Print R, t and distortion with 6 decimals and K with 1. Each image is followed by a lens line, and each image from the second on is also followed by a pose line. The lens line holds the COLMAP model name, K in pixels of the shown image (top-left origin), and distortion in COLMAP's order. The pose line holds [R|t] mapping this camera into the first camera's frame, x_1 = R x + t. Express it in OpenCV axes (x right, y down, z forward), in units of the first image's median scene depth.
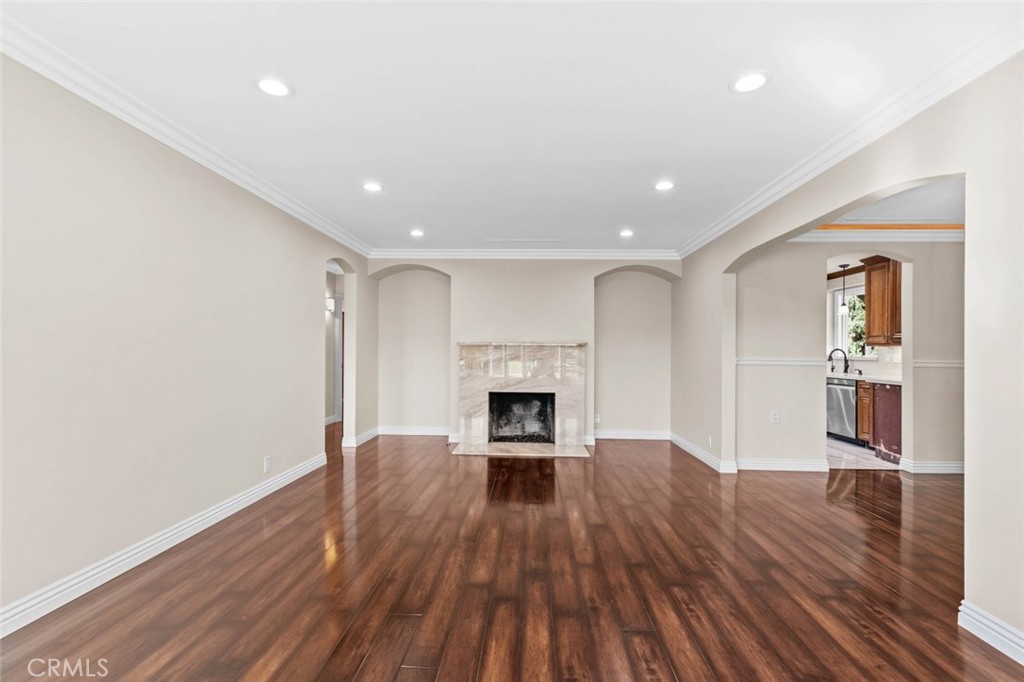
lens RADIAL K [[491.1, 0, 520.4], [0, 491.1, 347.9], [0, 0, 1]] dist [0.000351, 0.000581]
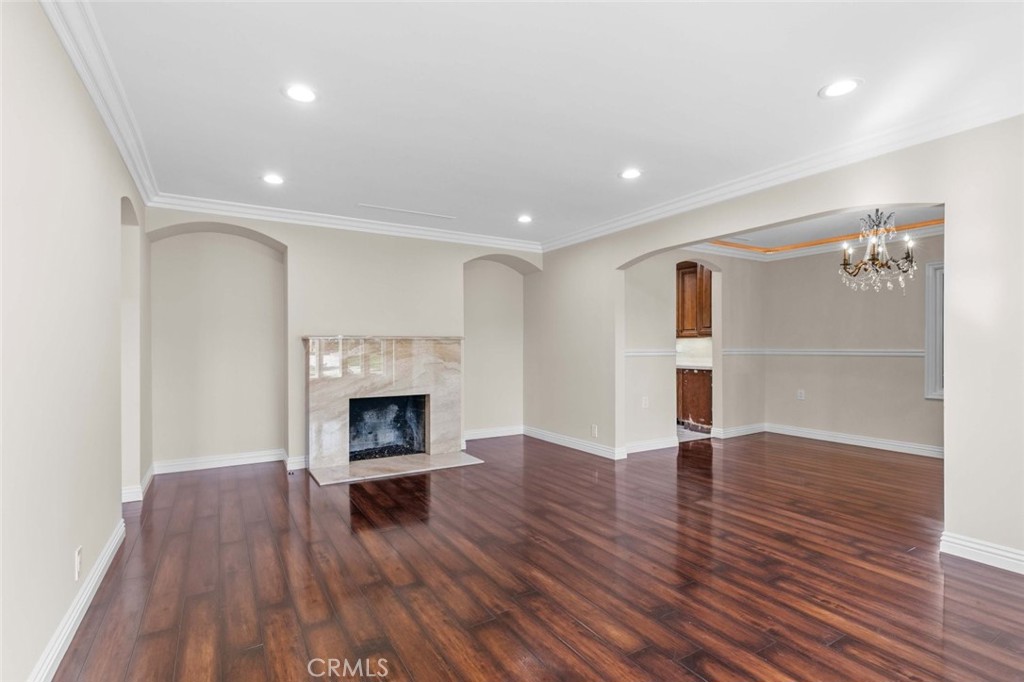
lens RADIAL K [[491.1, 0, 516.4], [0, 491.1, 342.8], [0, 0, 1]] dist [0.000351, 0.000581]
pose [[0.832869, -0.008258, 0.553409, -0.303711], [0.007393, 0.999965, 0.003795, -0.000807], [-0.553421, 0.000931, 0.832901, 0.214912]]
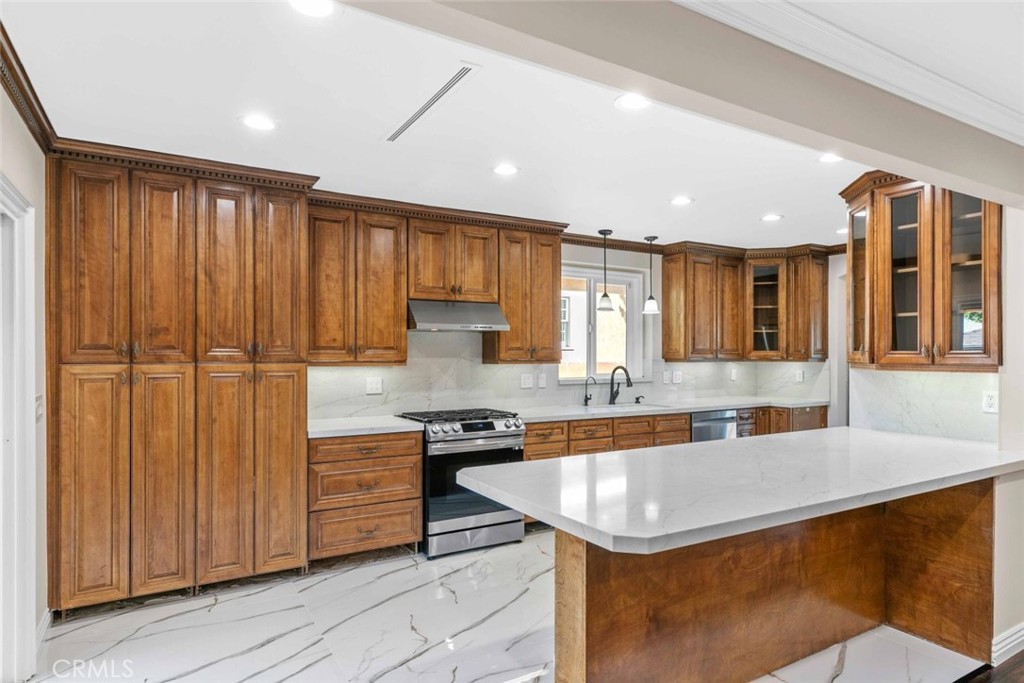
lens RADIAL K [[601.5, 0, 514.0], [0, 601.5, 351.8], [0, 0, 1]] dist [0.007639, 0.002168]
pose [[-0.530865, -0.006443, 0.847432, 0.103852], [-0.010612, 0.999943, 0.000954, -0.020153], [-0.847390, -0.008487, -0.530903, 1.979997]]
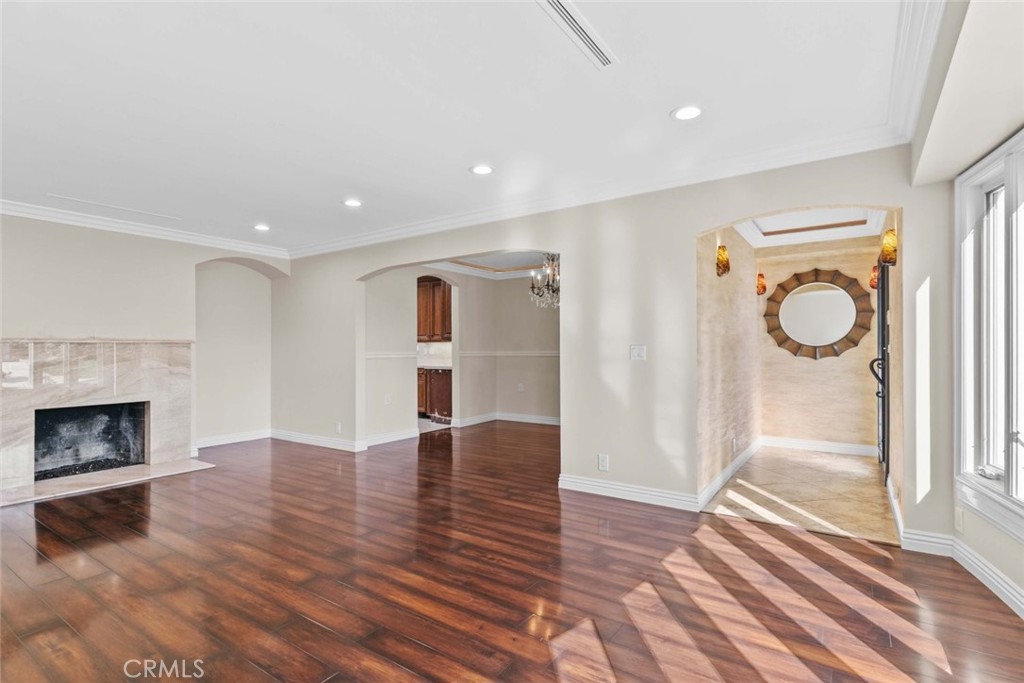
lens RADIAL K [[491.1, 0, 529.9], [0, 491.1, 344.7], [0, 0, 1]] dist [0.000351, 0.000581]
pose [[0.519434, -0.006159, 0.854488, -0.325280], [0.004857, 0.999979, 0.004255, -0.002591], [-0.854497, 0.001940, 0.519453, 0.037547]]
